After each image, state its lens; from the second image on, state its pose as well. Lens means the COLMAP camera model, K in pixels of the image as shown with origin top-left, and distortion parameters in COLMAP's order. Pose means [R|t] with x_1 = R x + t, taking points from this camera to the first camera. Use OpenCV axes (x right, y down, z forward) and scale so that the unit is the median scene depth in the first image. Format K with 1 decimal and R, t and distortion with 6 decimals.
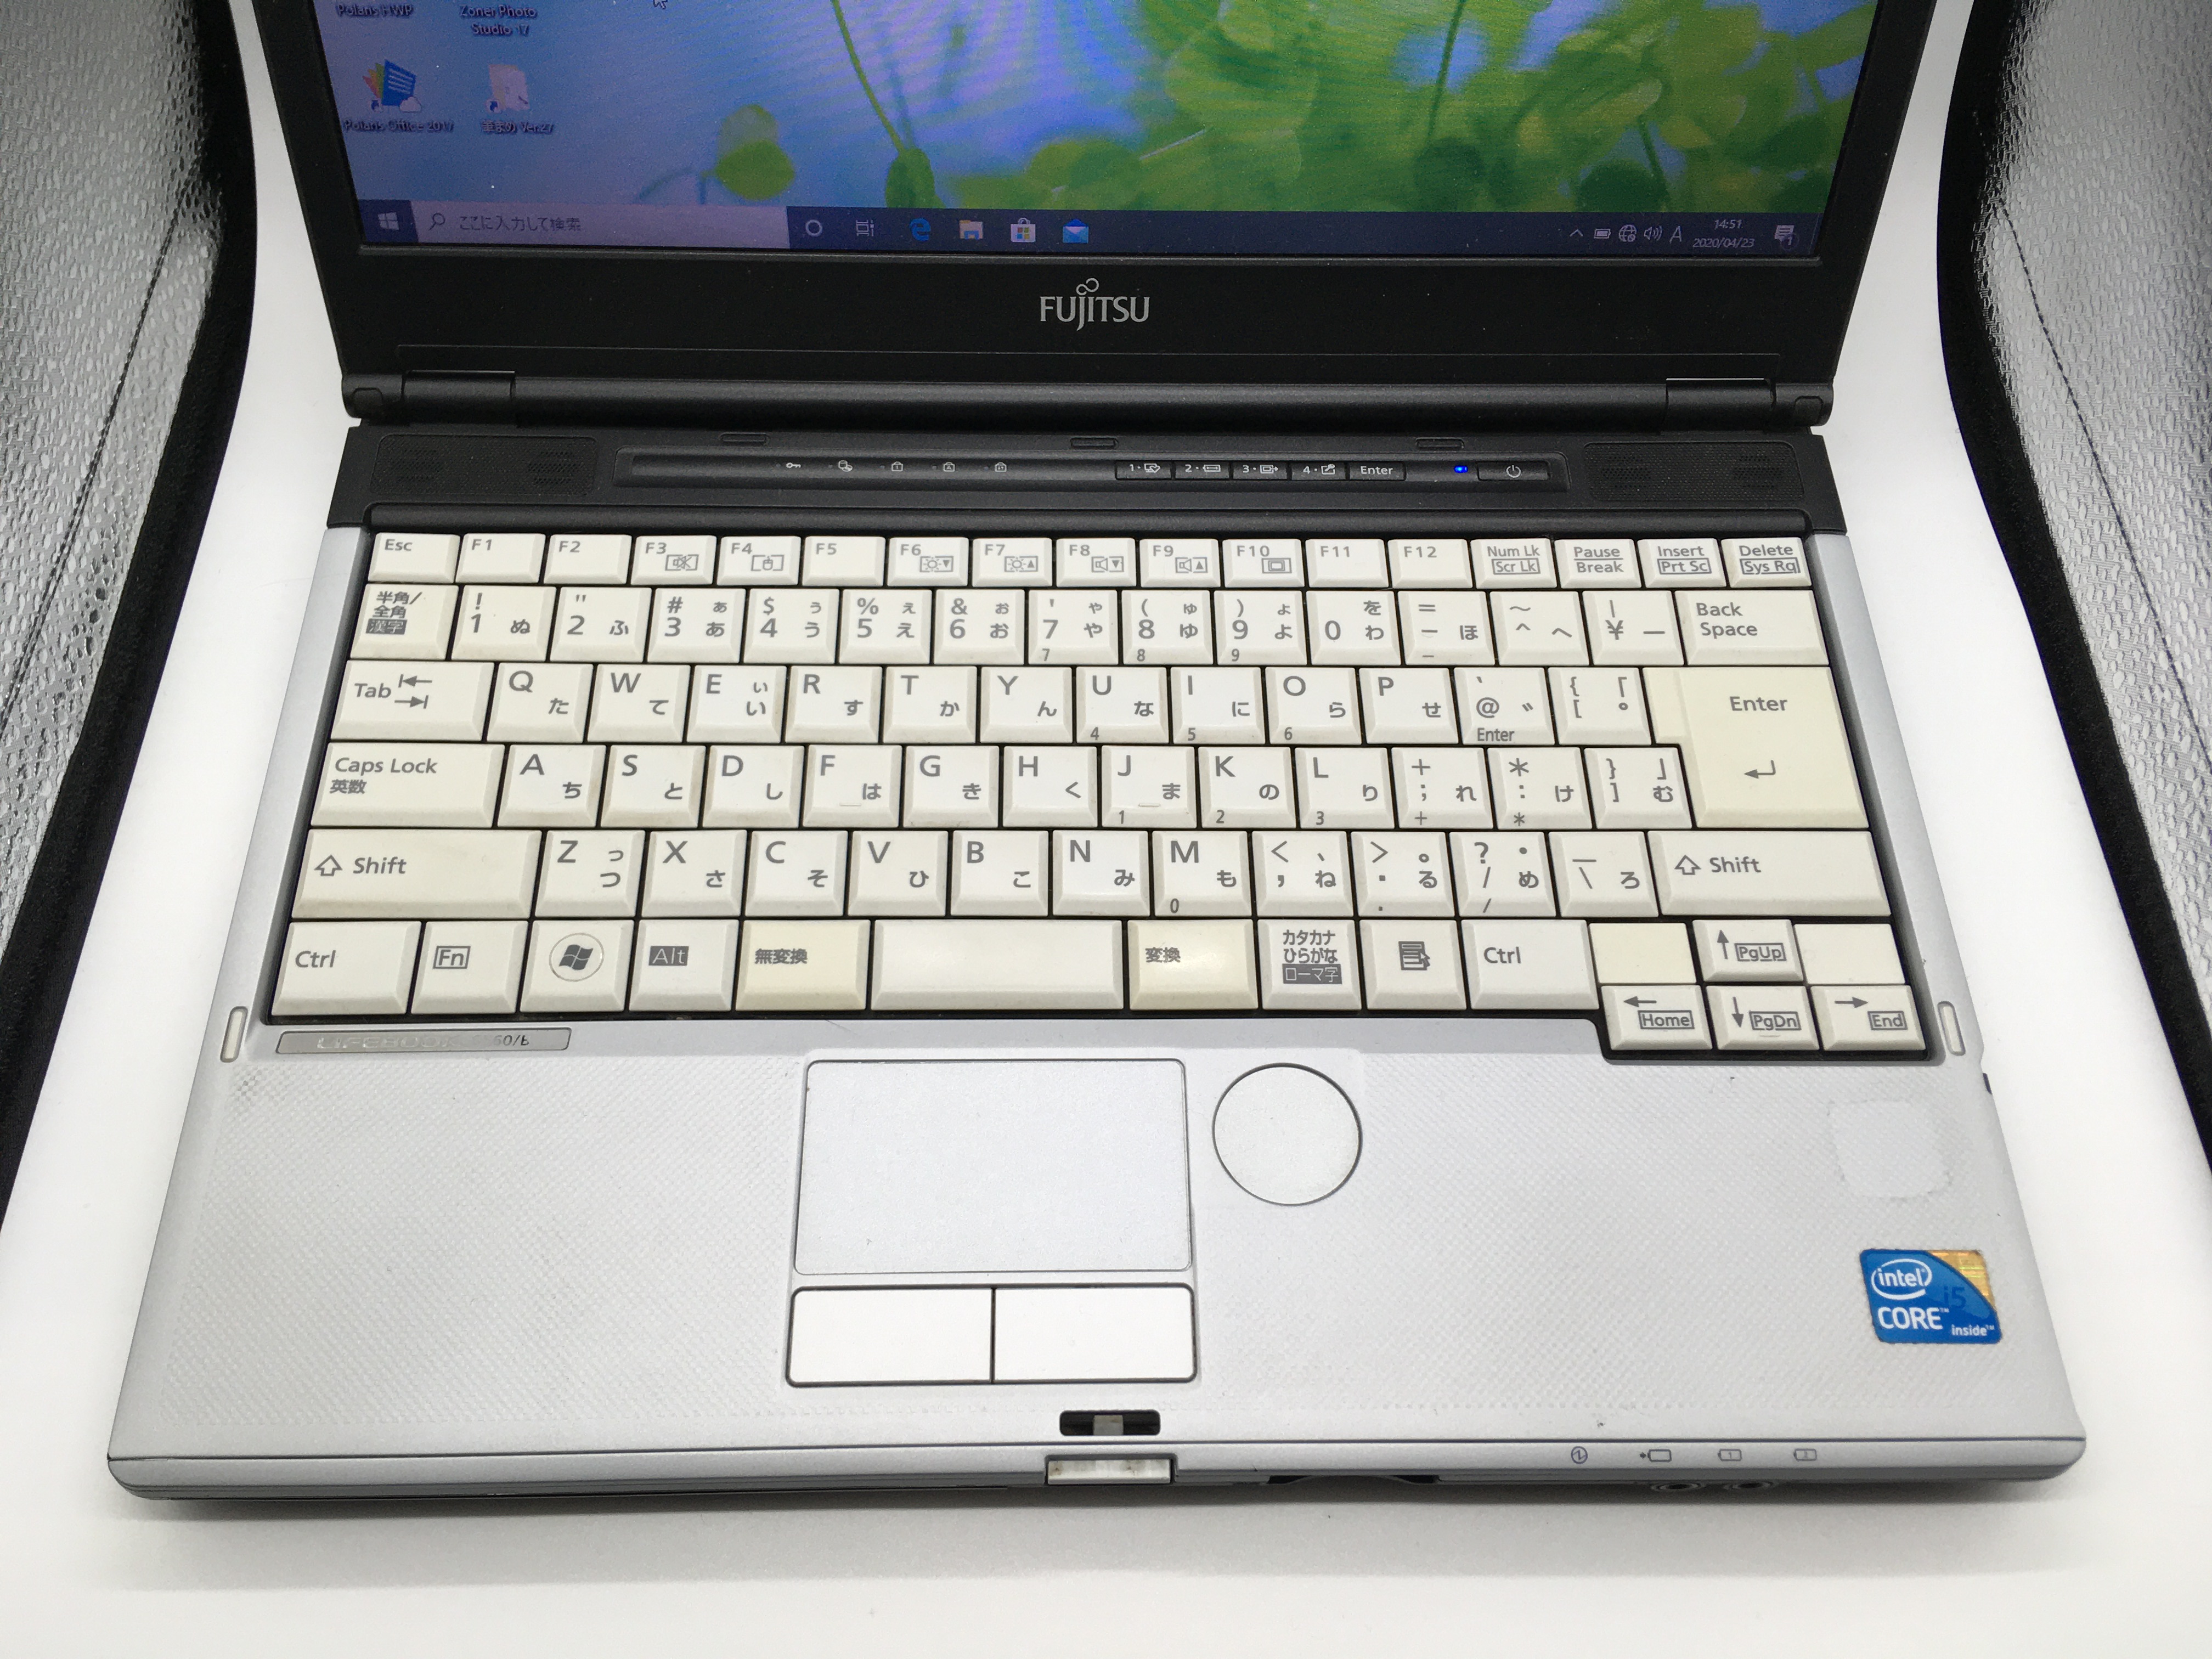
lens RADIAL K [[1907.3, 0, 1100.1], [0, 1907.3, 919.3], [0, 0, 1]] dist [0.104765, -0.157769]
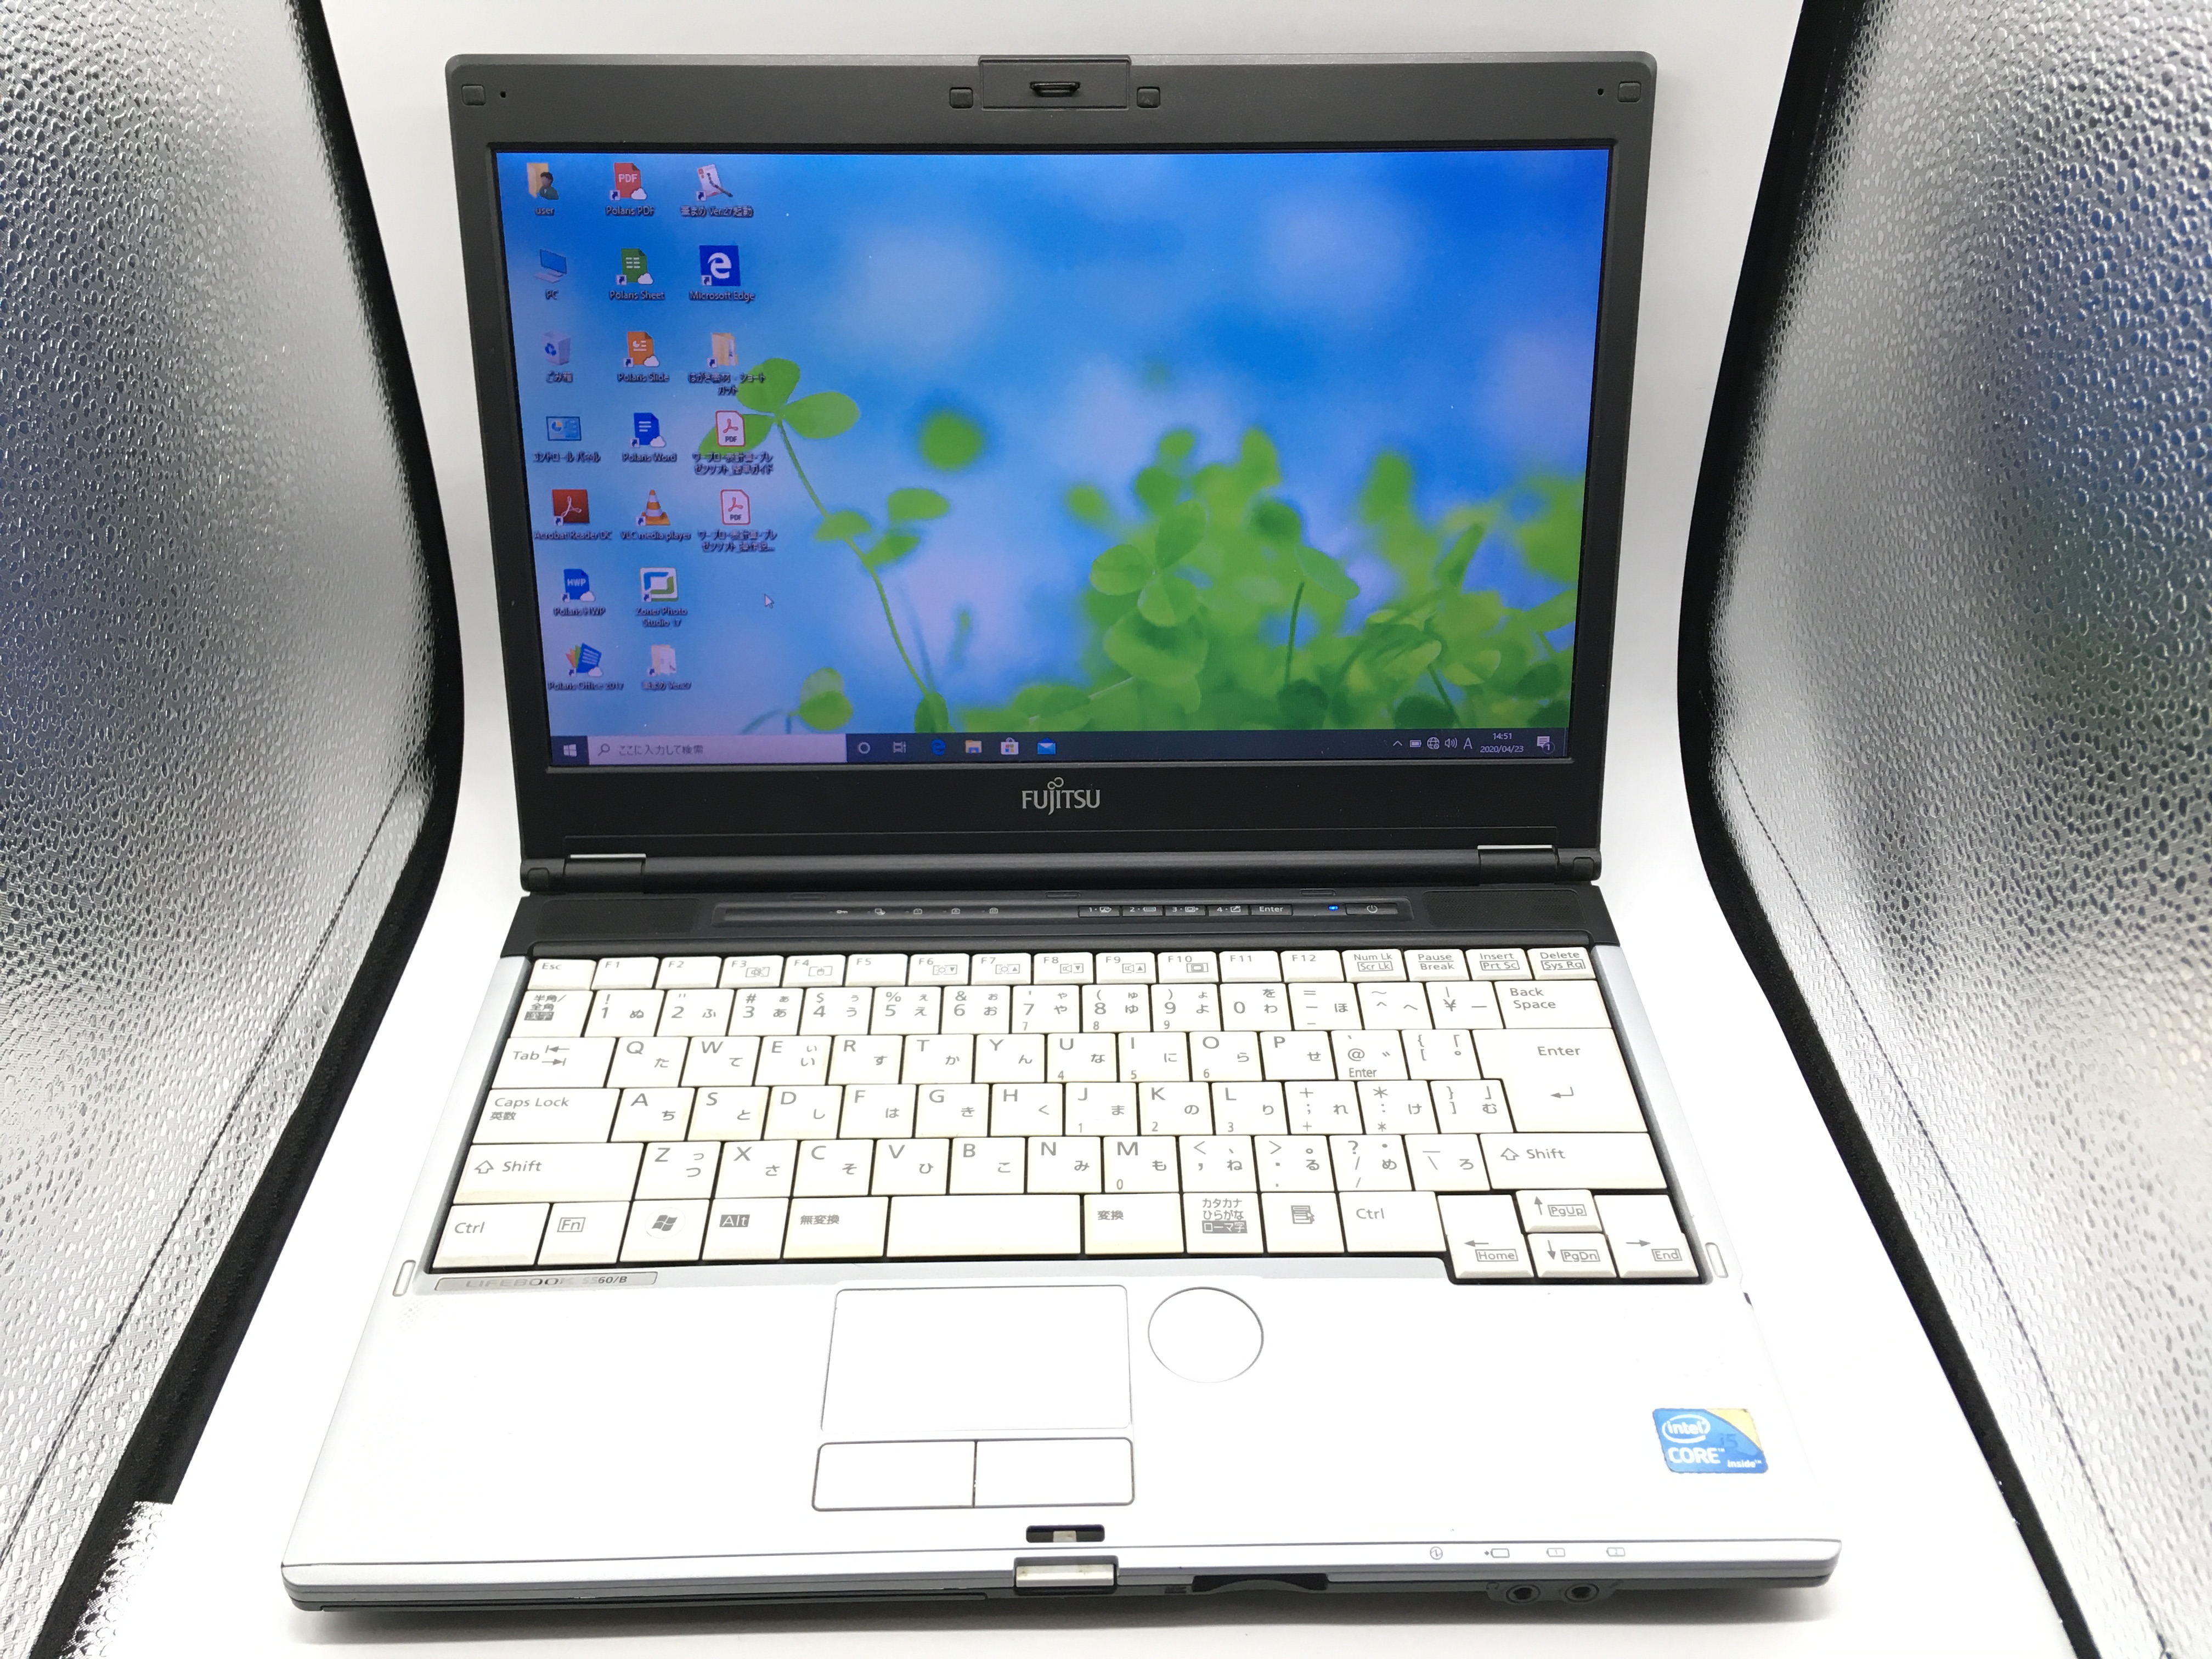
lens RADIAL K [[1907.3, 0, 1094.2], [0, 1907.3, 909.9], [0, 0, 1]] dist [0.104765, -0.157769]
pose [[0.999743, -0.018434, -0.013172, 0.040311], [0.012102, 0.925974, -0.377393, 0.300322], [0.019154, 0.377137, 0.925959, -0.276494]]
